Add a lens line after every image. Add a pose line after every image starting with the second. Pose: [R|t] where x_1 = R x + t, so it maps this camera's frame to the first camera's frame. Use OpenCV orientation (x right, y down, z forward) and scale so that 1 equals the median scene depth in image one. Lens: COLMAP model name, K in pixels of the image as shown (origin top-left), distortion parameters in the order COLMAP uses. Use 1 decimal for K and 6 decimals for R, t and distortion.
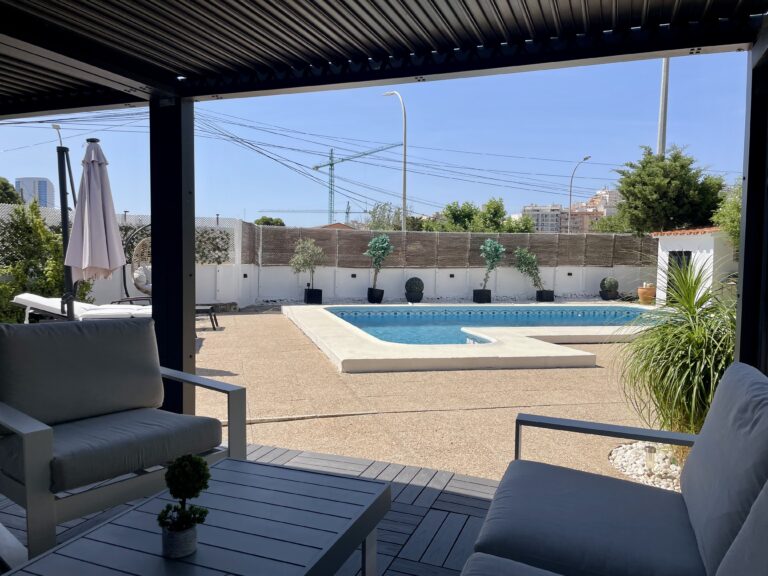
lens RADIAL K [[578.8, 0, 387.2], [0, 578.8, 284.4], [0, 0, 1]] dist [0.086766, -0.113199]
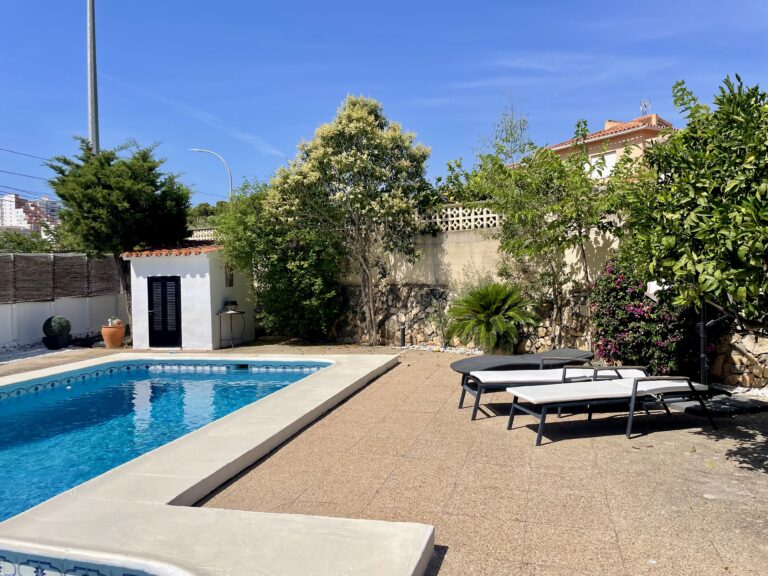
lens RADIAL K [[578.8, 0, 387.2], [0, 578.8, 284.4], [0, 0, 1]] dist [0.086766, -0.113199]
pose [[0.506301, -0.049101, 0.860958, -0.028158], [0.076028, 0.997032, 0.012151, -0.033380], [-0.858999, 0.059304, 0.508532, 0.352869]]
